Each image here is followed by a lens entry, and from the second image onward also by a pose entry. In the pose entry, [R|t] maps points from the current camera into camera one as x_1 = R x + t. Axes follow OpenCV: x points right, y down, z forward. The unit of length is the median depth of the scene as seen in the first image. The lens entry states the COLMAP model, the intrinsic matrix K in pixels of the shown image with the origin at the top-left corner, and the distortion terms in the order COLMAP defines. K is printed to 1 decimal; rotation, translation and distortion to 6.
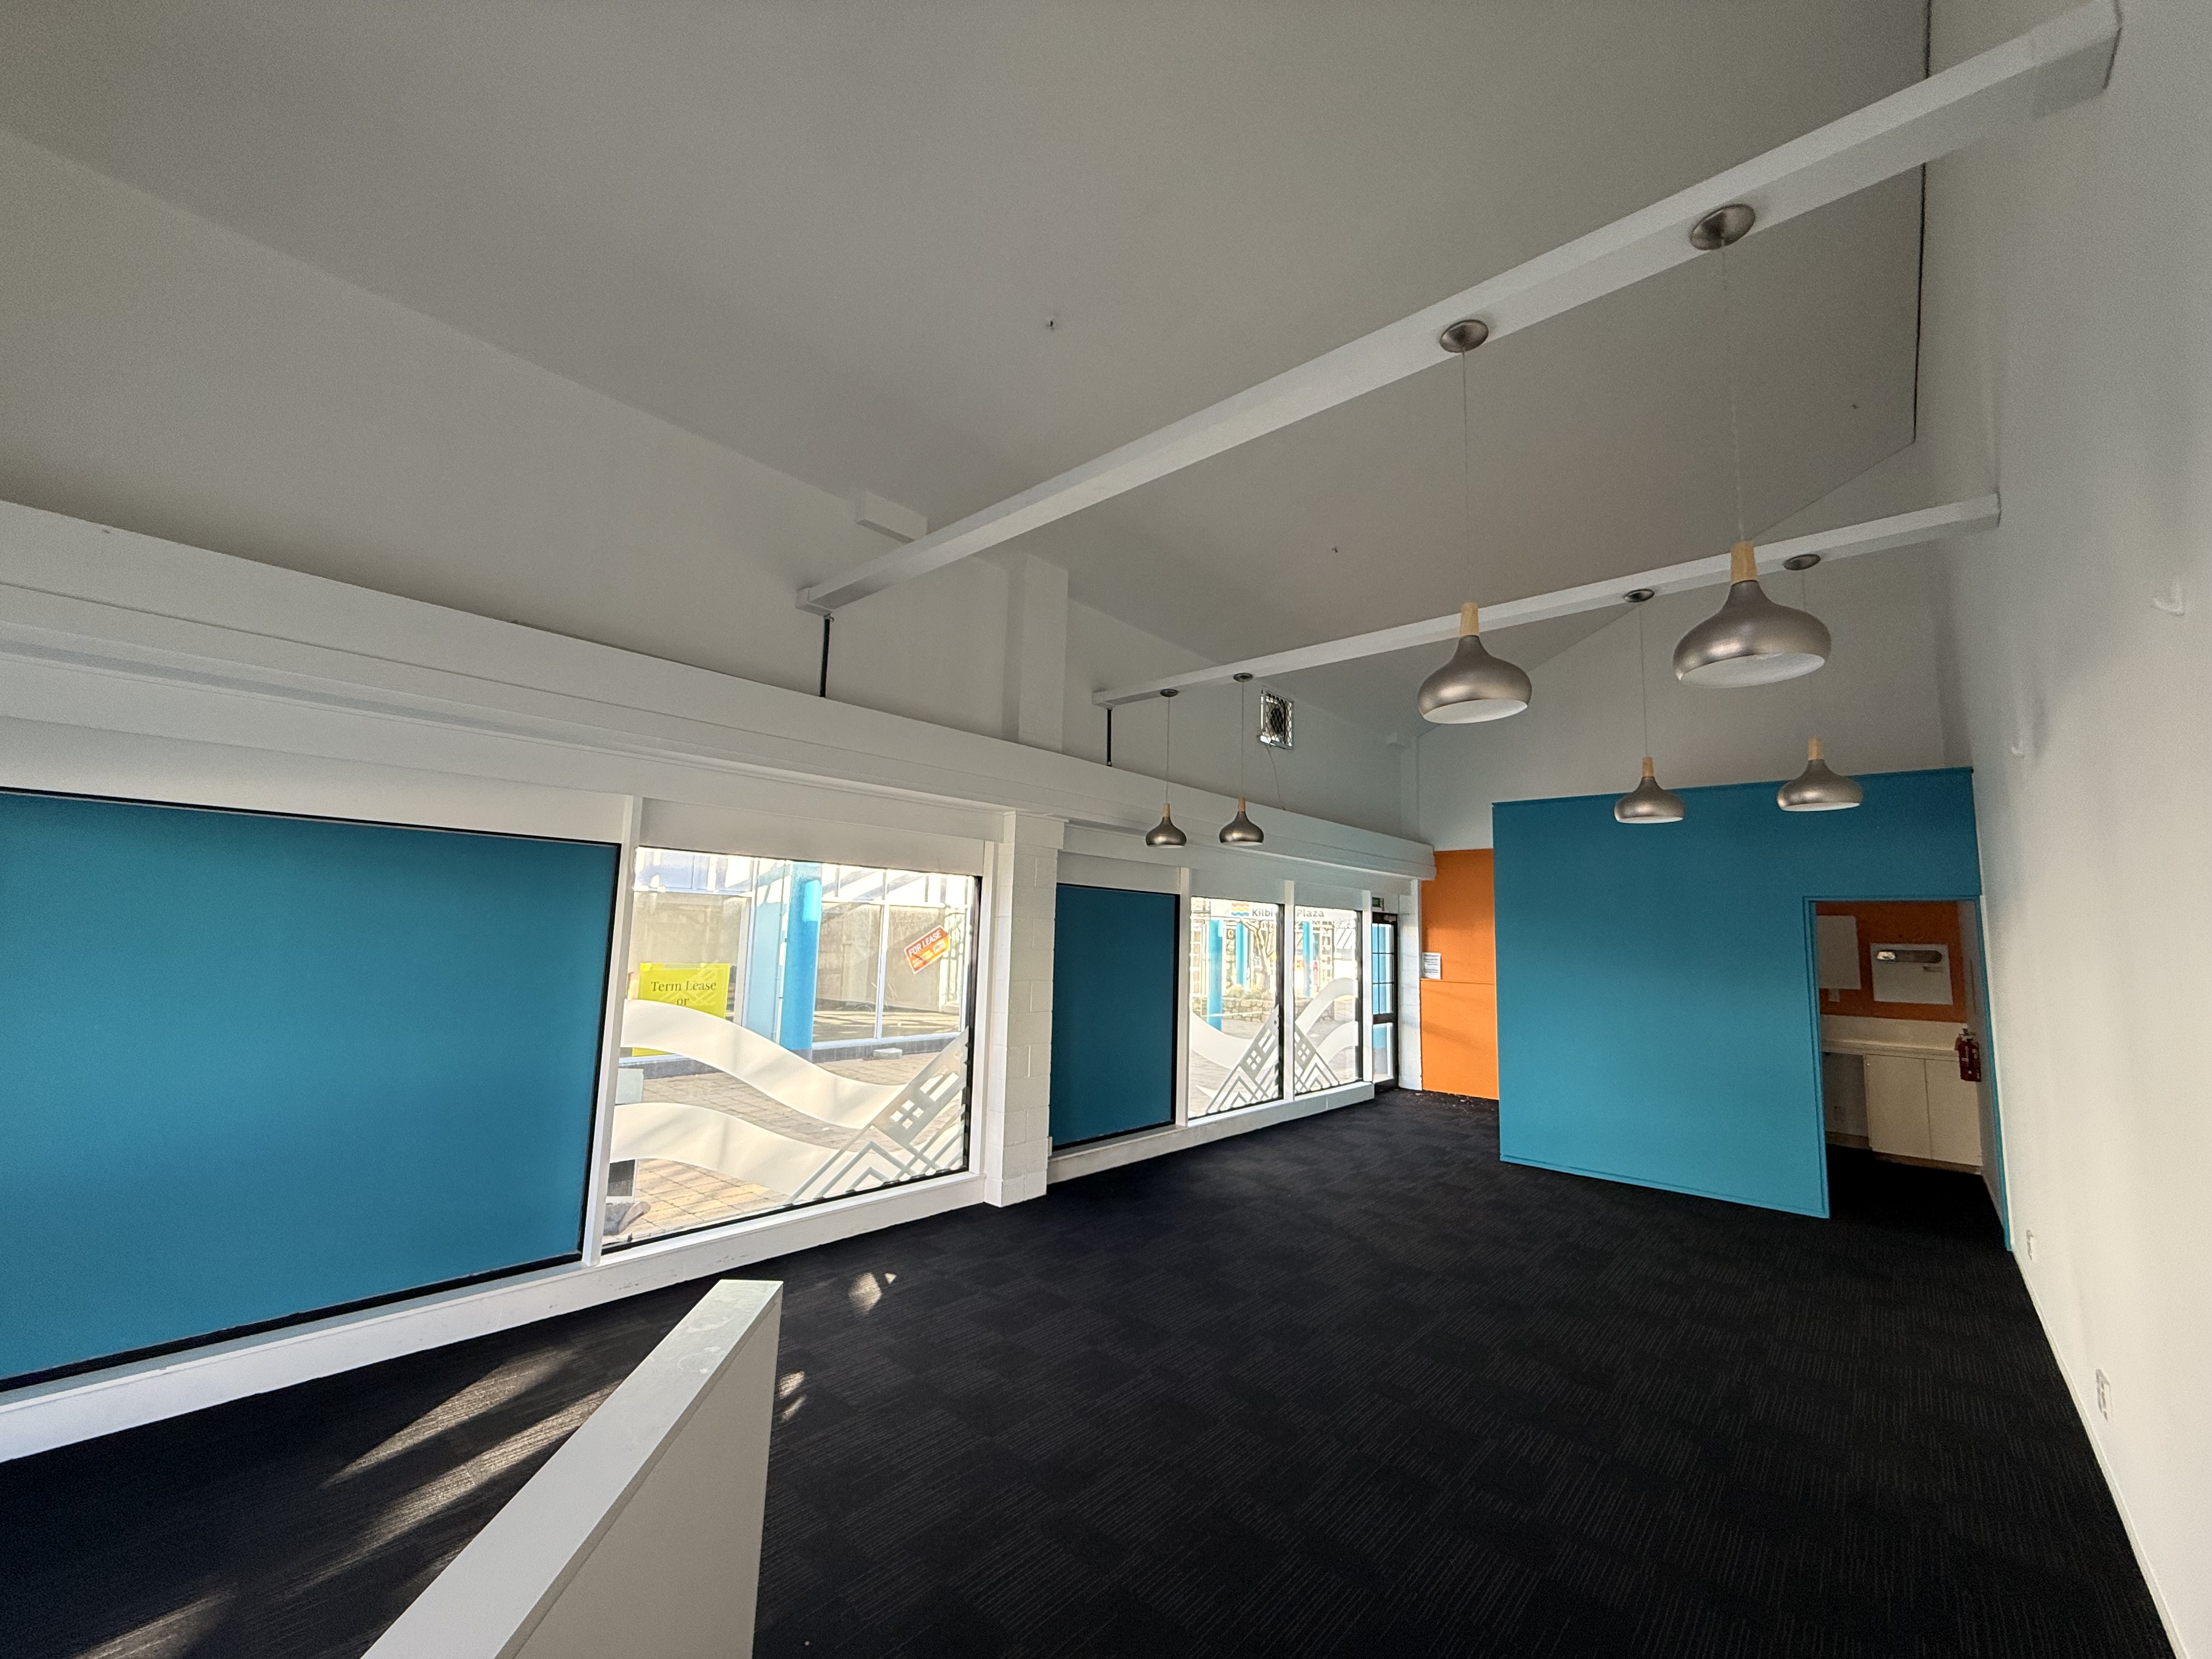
lens RADIAL K [[869.9, 0, 1093.8], [0, 869.9, 840.4], [0, 0, 1]] dist [0.027776, 0.000014]
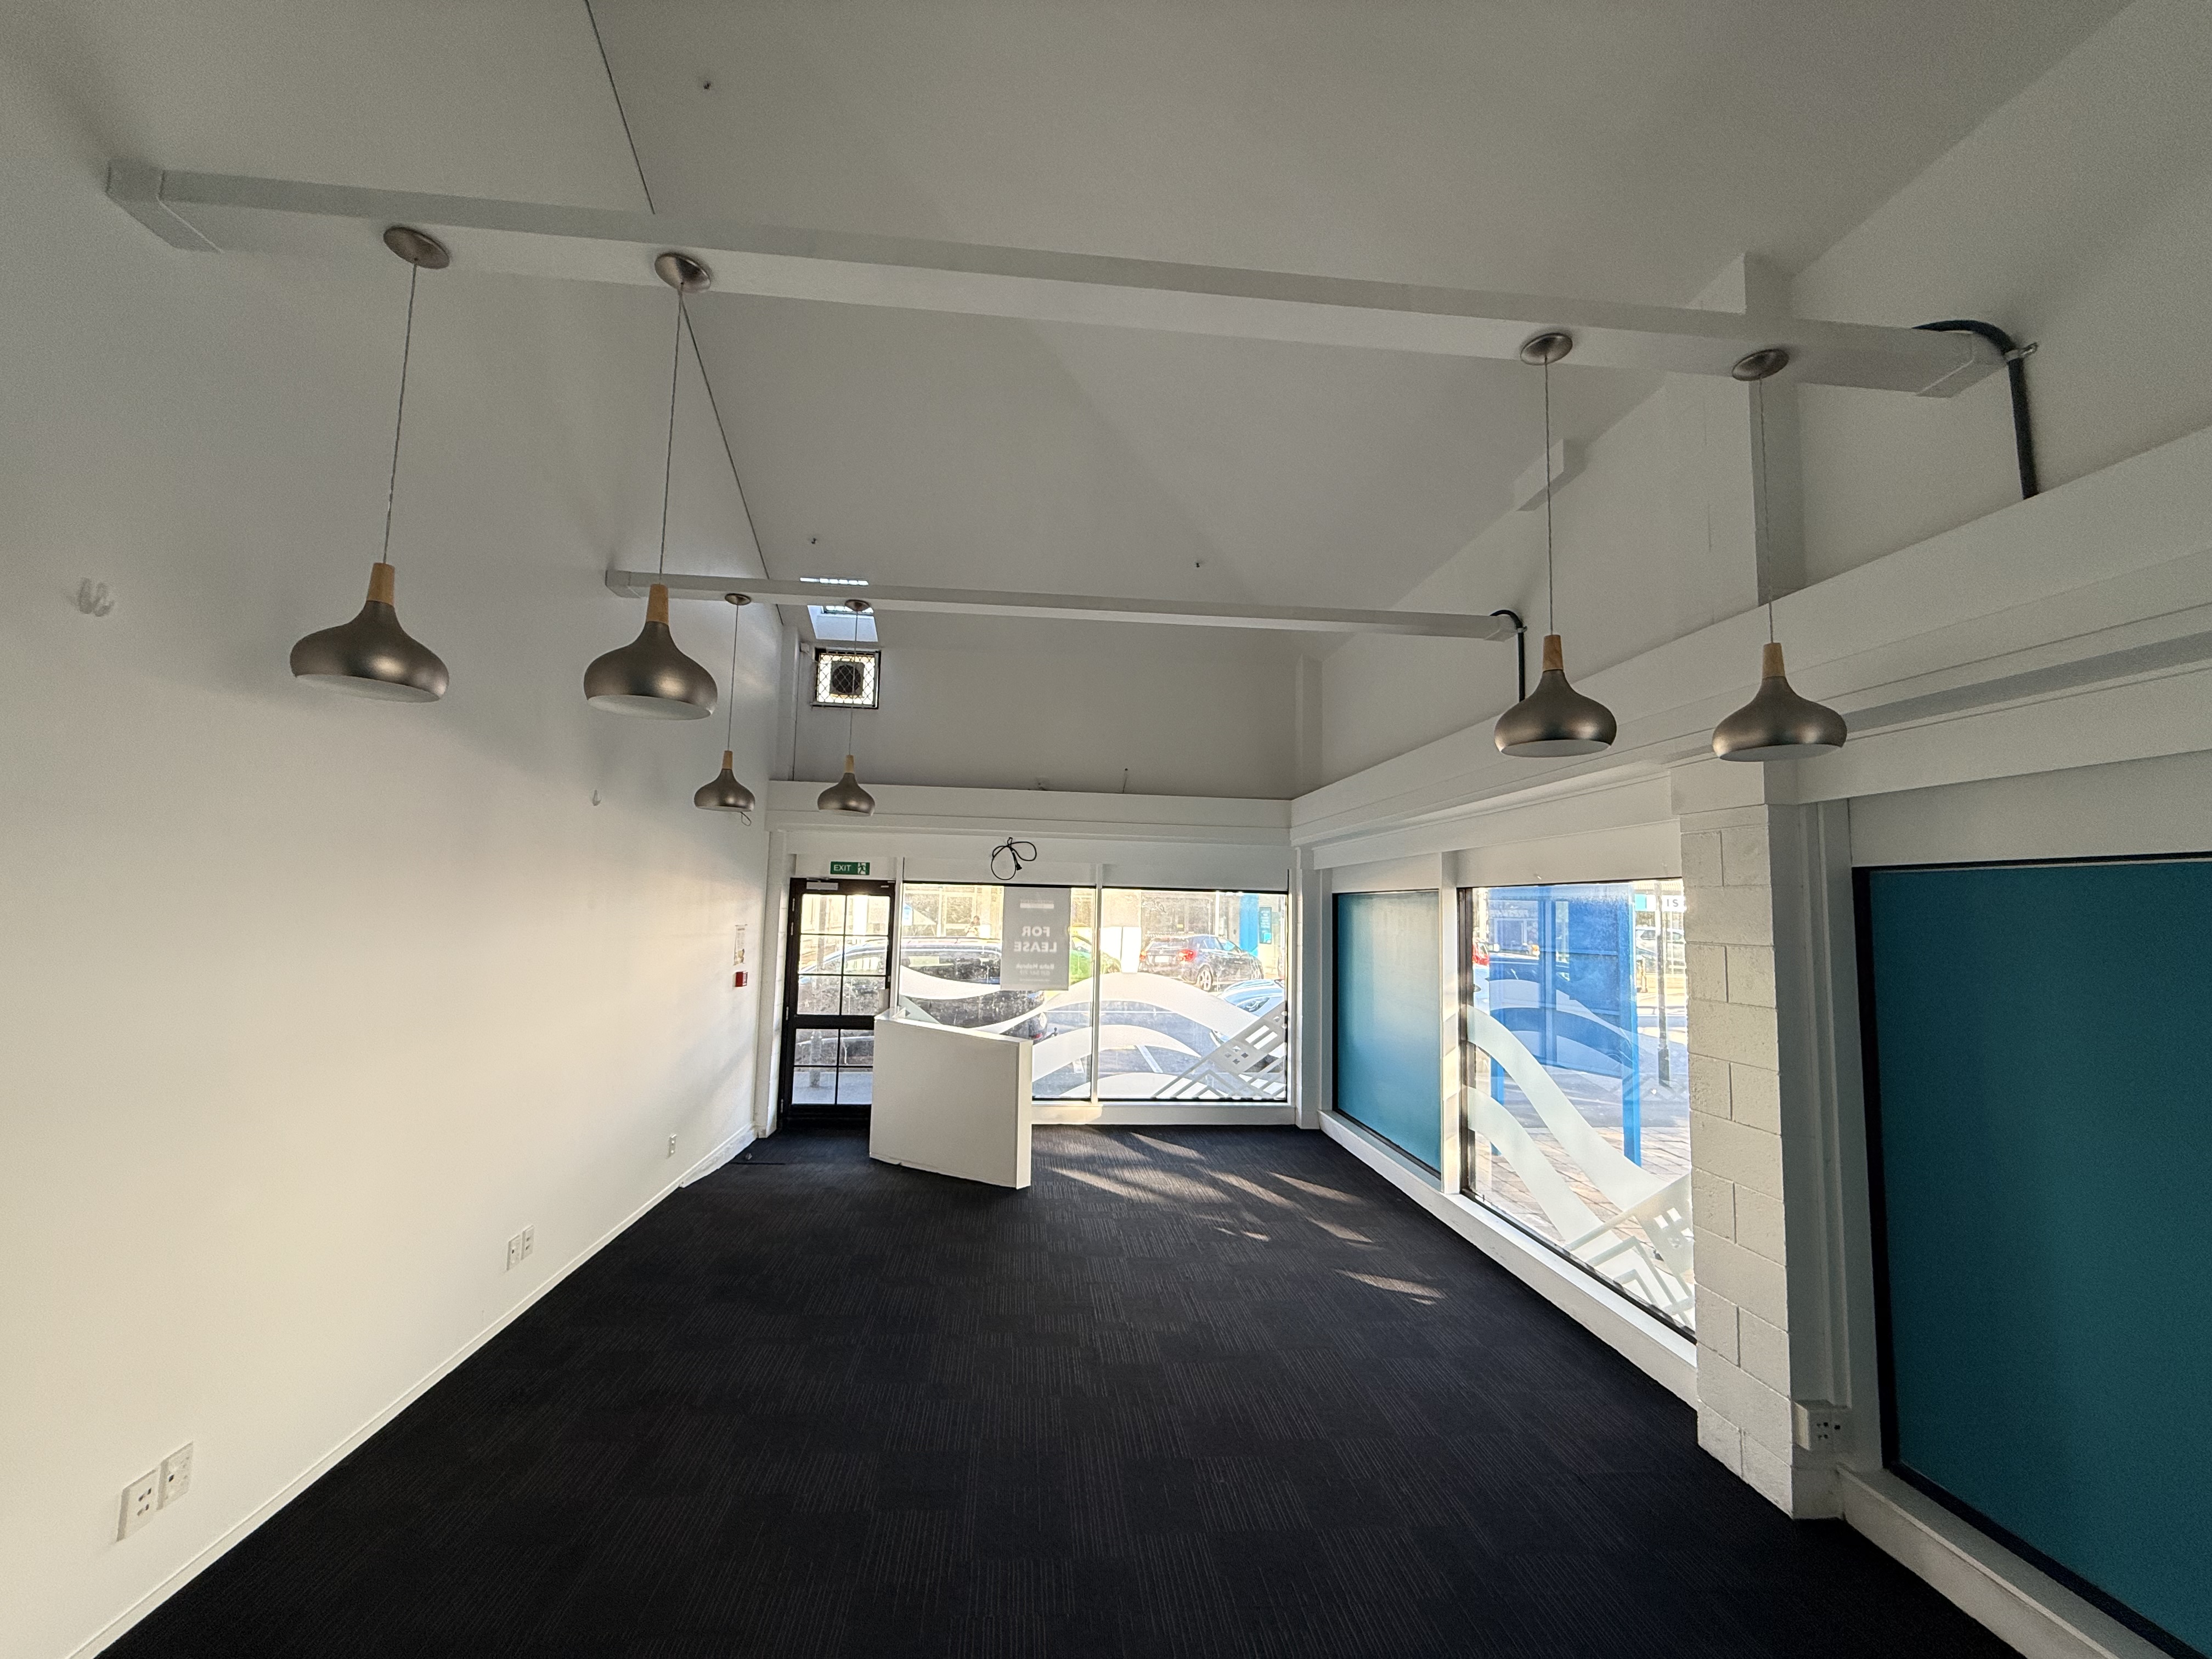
lens RADIAL K [[875.7, 0, 1099.7], [0, 875.7, 829.5], [0, 0, 1]] dist [-0.000521, 0.000345]
pose [[-0.678993, -0.107231, -0.726272, 0.640265], [0.046223, 0.981068, -0.188065, 0.113119], [0.732688, -0.161265, -0.661182, 1.182925]]
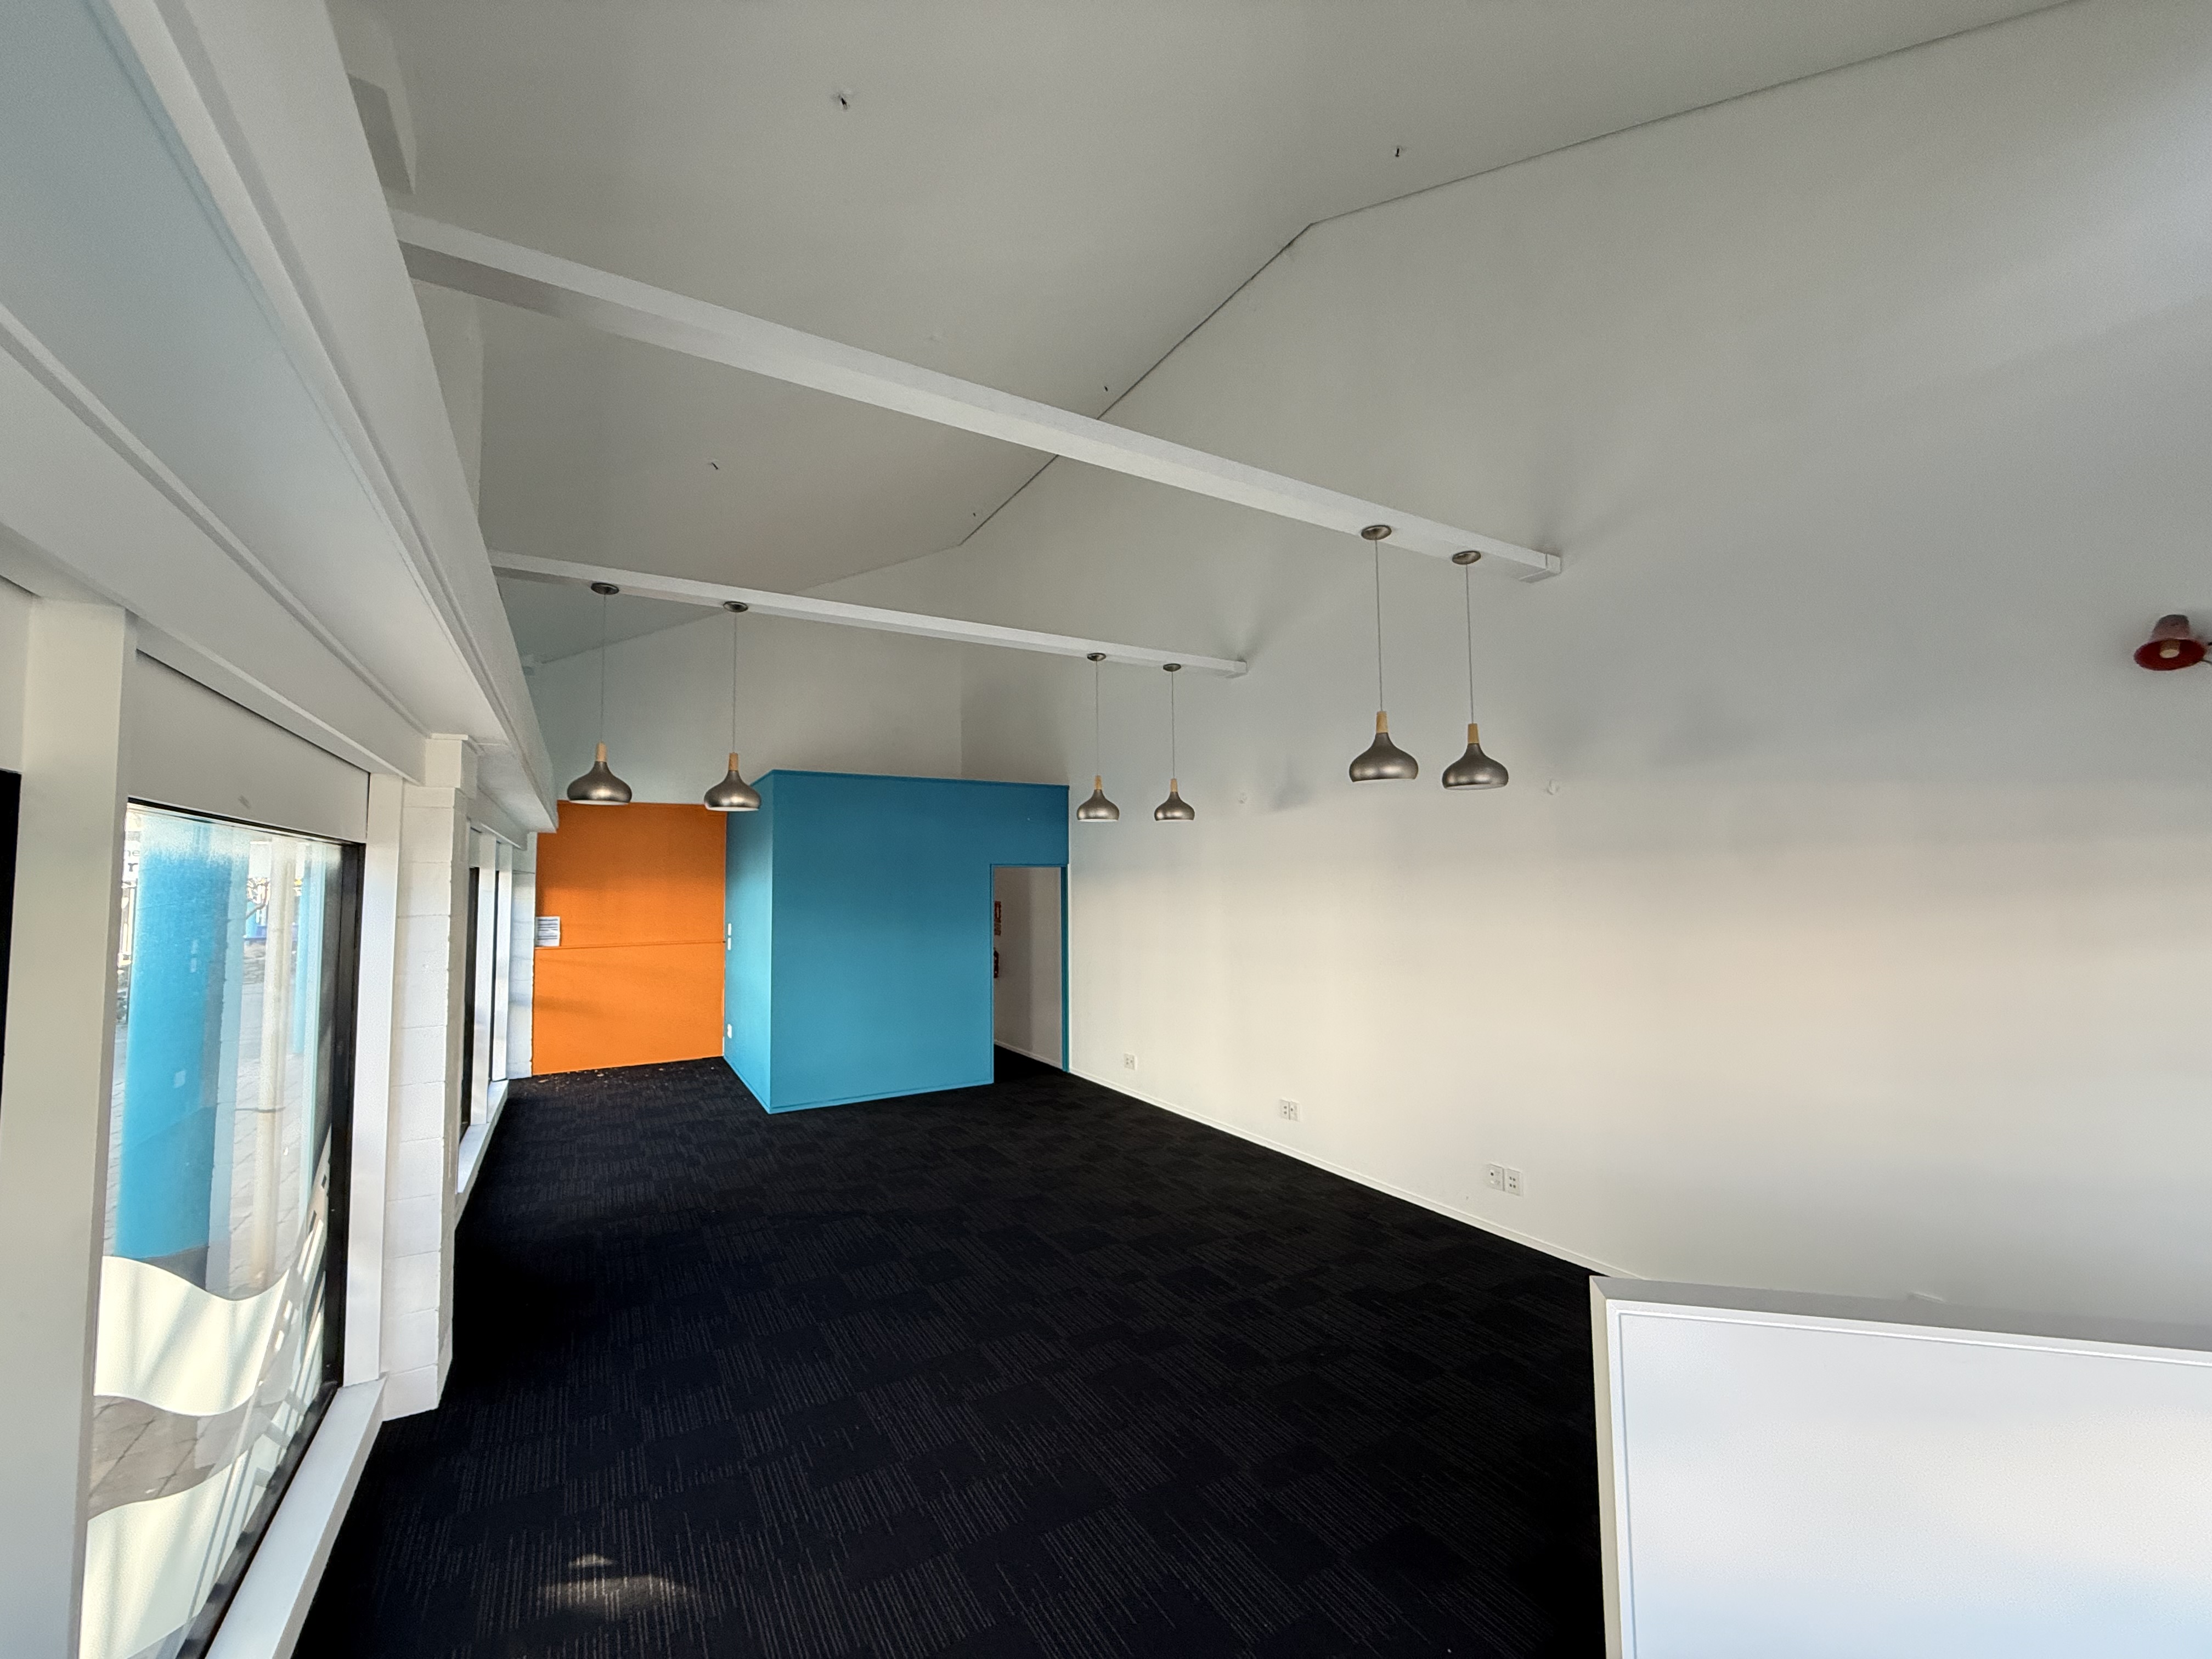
lens RADIAL K [[869.9, 0, 1093.8], [0, 869.9, 840.4], [0, 0, 1]] dist [0.027776, 0.000014]
pose [[0.305642, 0.027181, 0.951758, -0.564008], [-0.097118, 0.995269, 0.002764, -0.005095], [-0.947180, -0.093277, 0.306836, 0.443329]]
